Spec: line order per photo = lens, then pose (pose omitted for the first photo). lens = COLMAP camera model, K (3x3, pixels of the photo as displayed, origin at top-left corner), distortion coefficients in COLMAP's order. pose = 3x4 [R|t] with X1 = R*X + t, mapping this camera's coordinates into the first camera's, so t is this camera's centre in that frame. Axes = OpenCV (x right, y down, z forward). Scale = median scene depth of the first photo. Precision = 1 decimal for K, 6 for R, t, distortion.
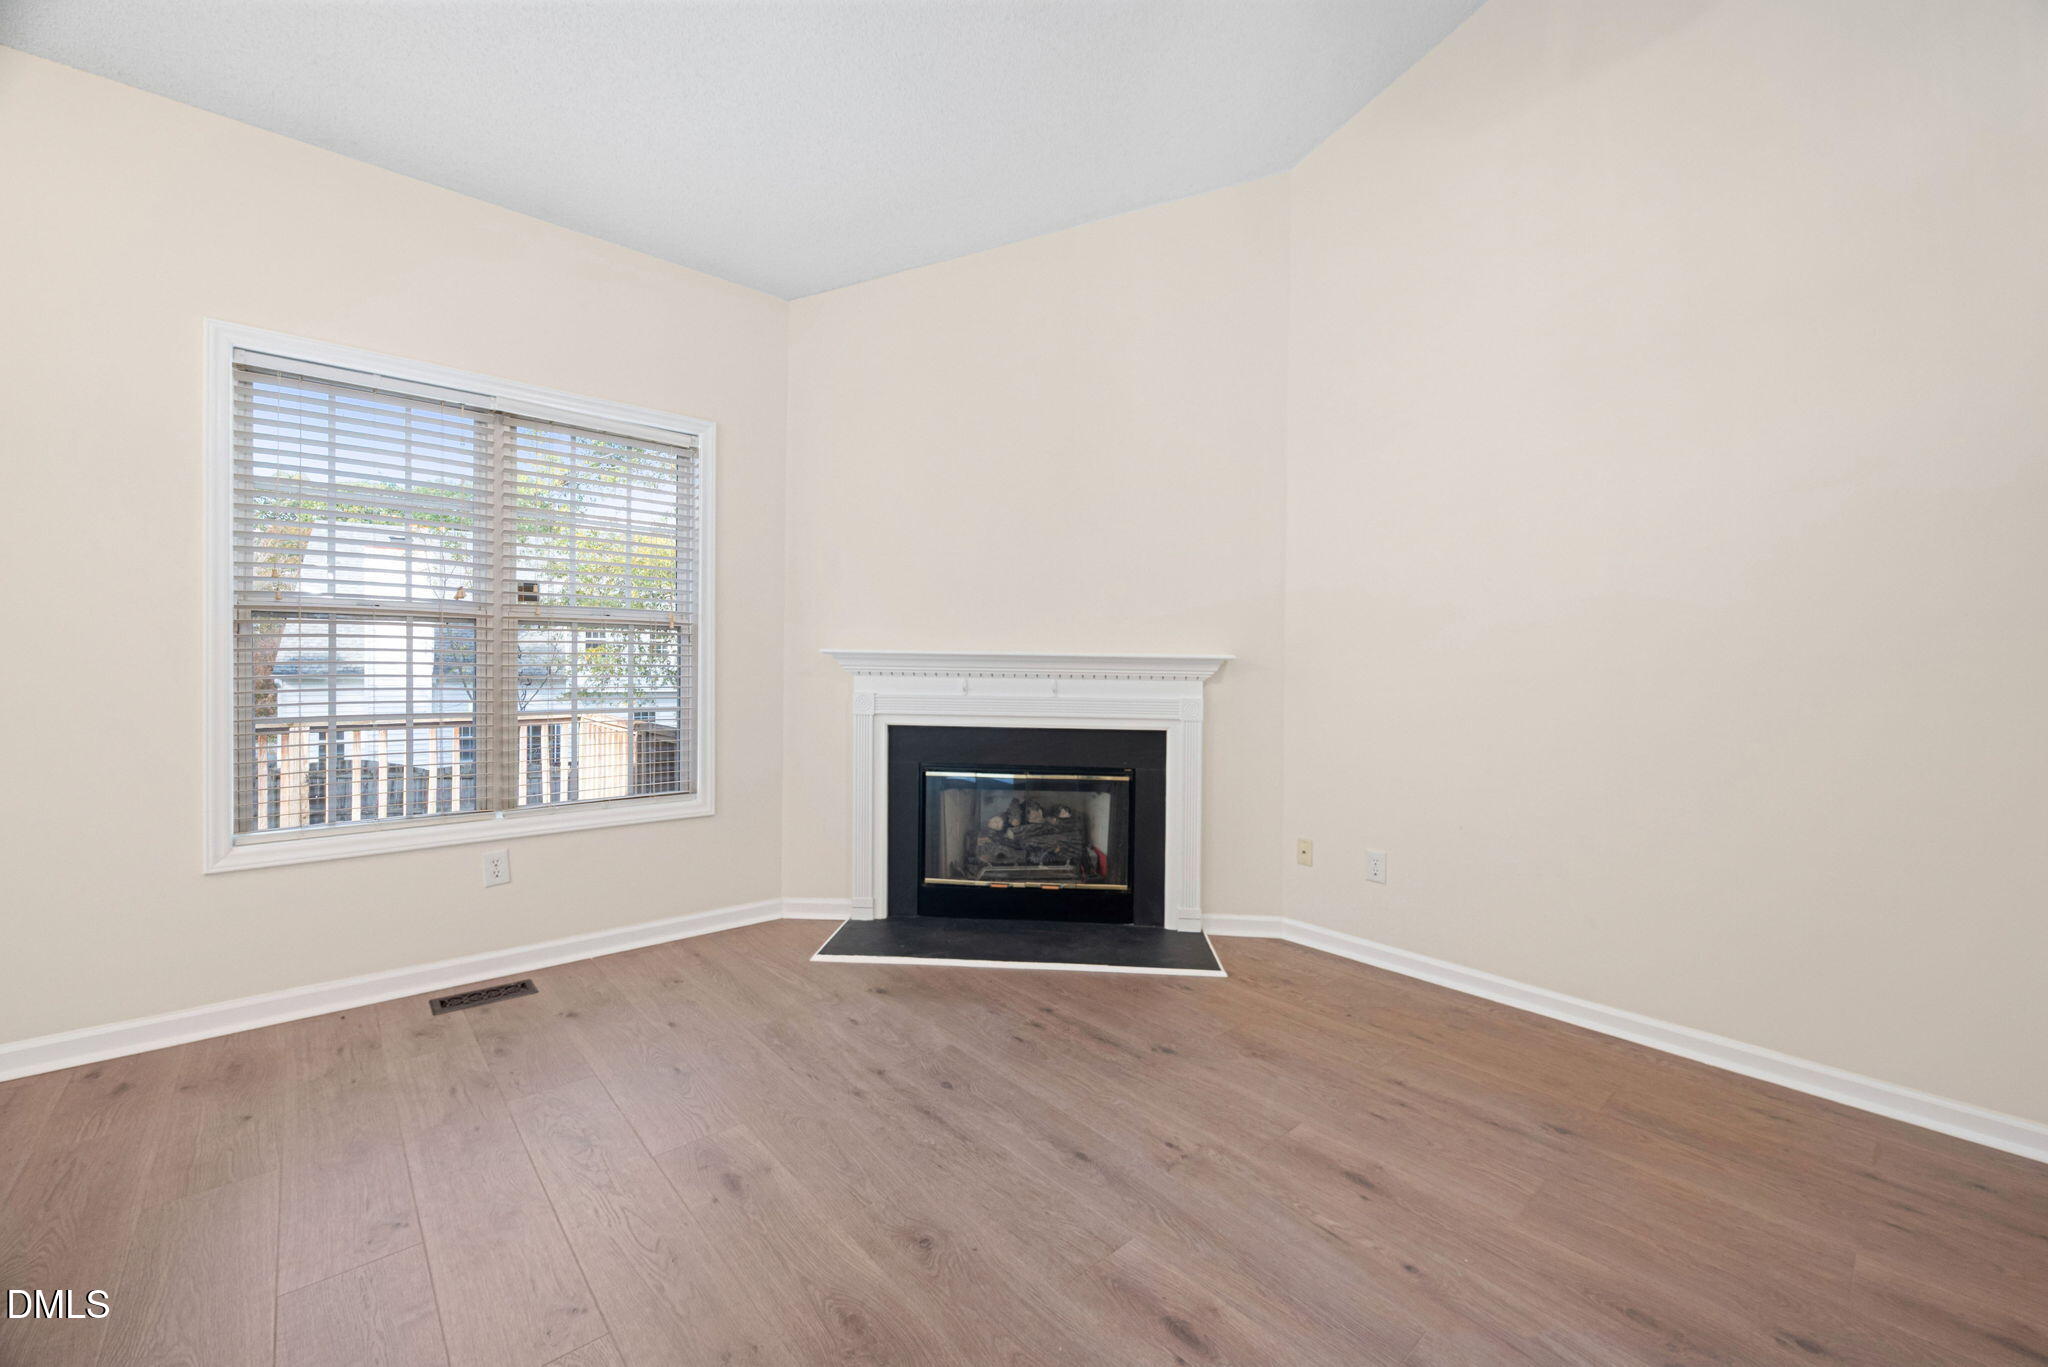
lens RADIAL K [[822.8, 0, 1027.3], [0, 822.8, 642.7], [0, 0, 1]] dist [0.000336, 0.000061]
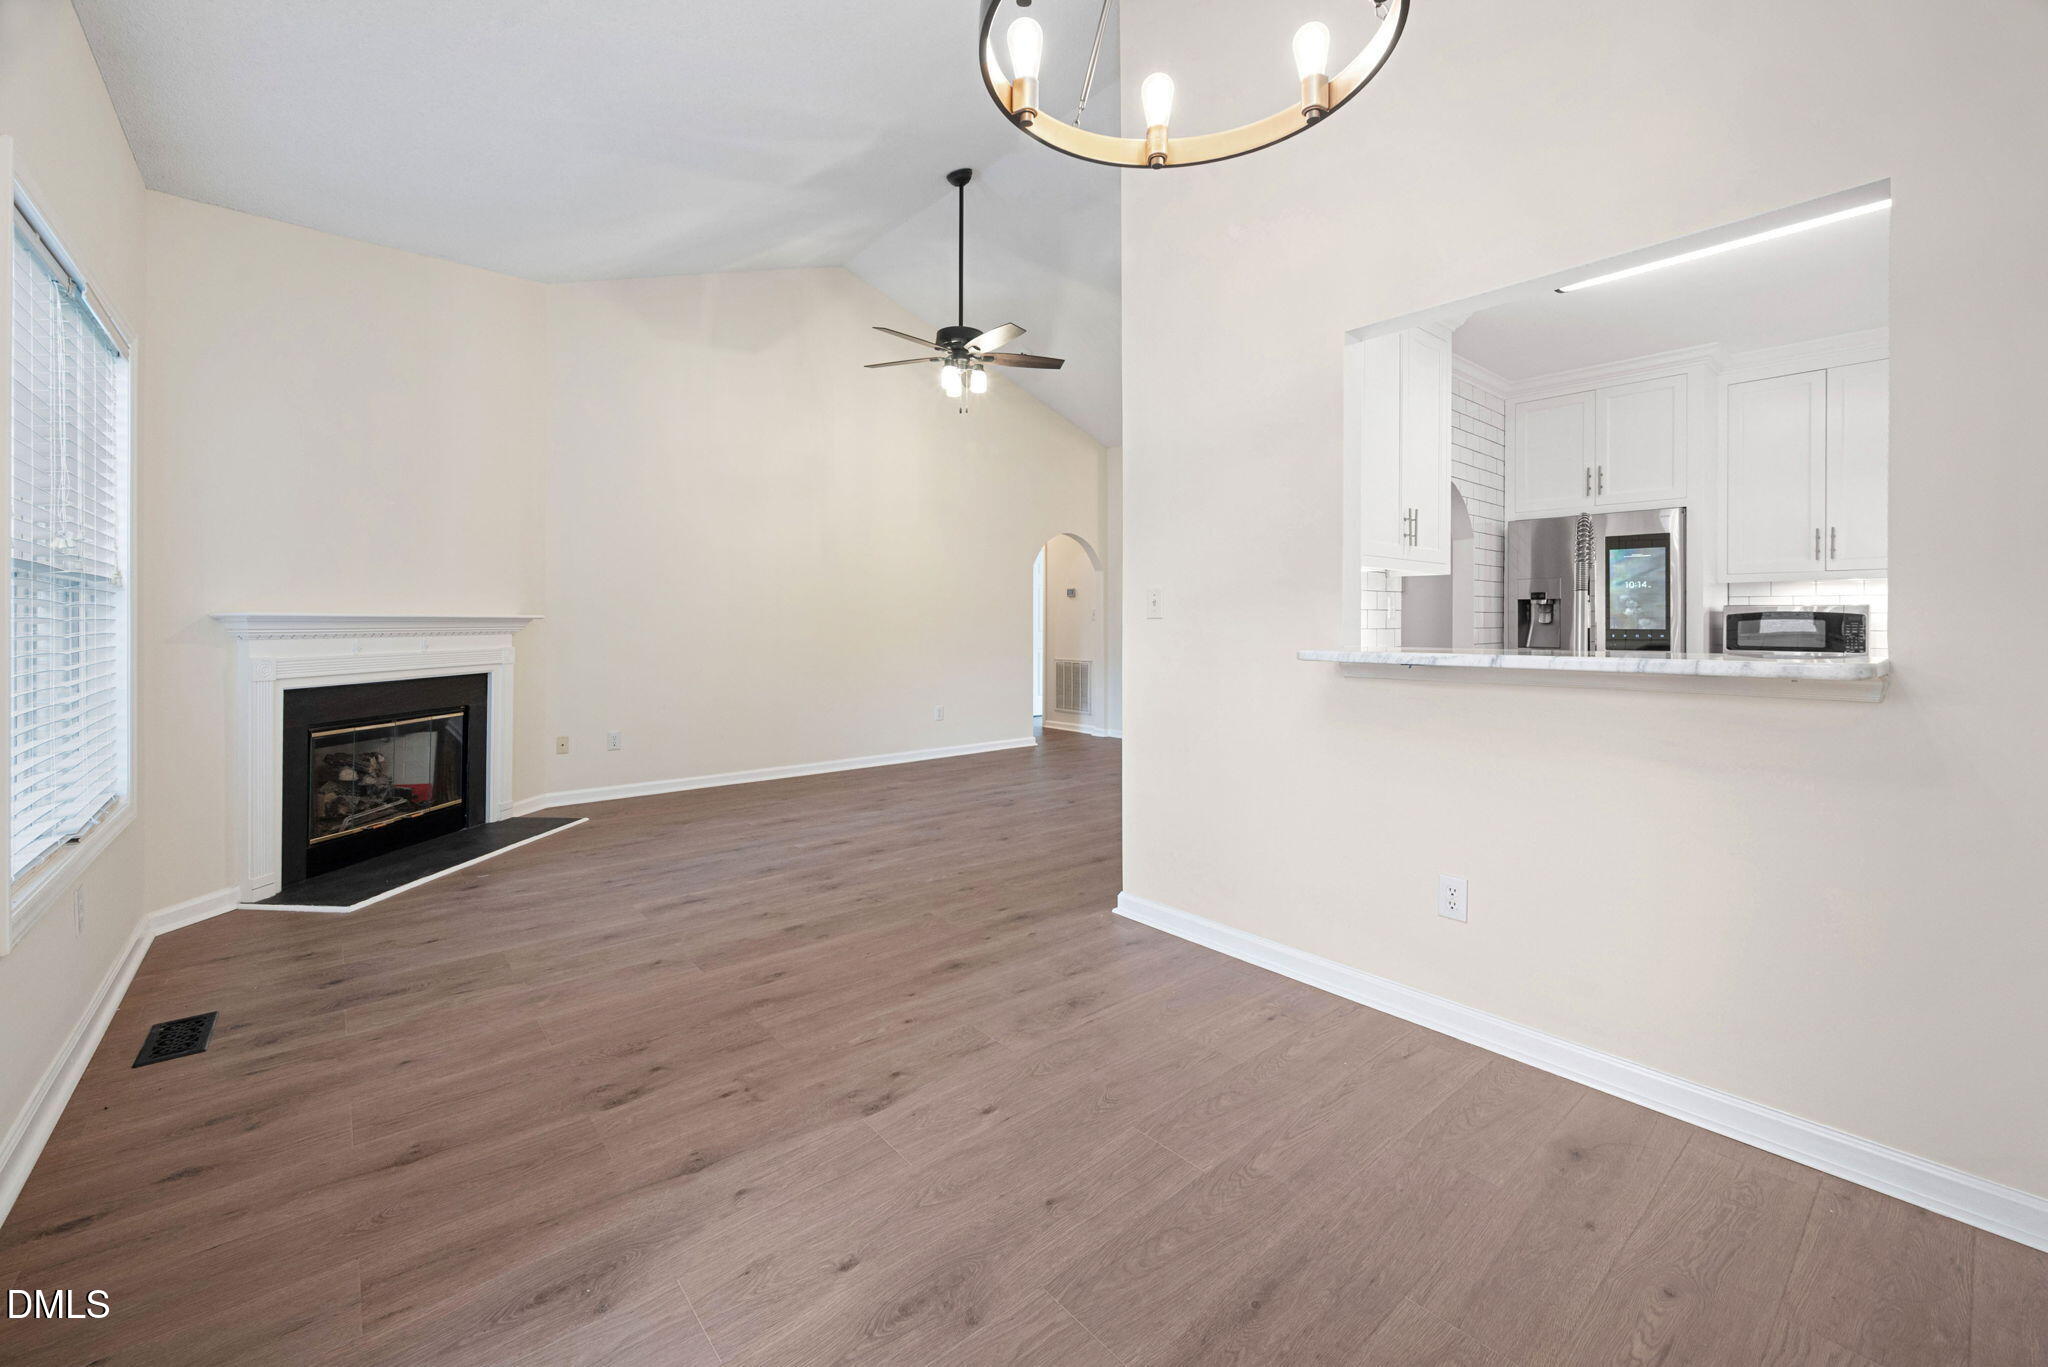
lens RADIAL K [[822.8, 0, 1027.3], [0, 822.8, 642.7], [0, 0, 1]] dist [0.000336, 0.000061]
pose [[0.022485, -0.039389, 0.998971, -1.116875], [-0.011536, 0.999147, 0.039656, -0.002989], [-0.999681, -0.012416, 0.022011, 0.112066]]
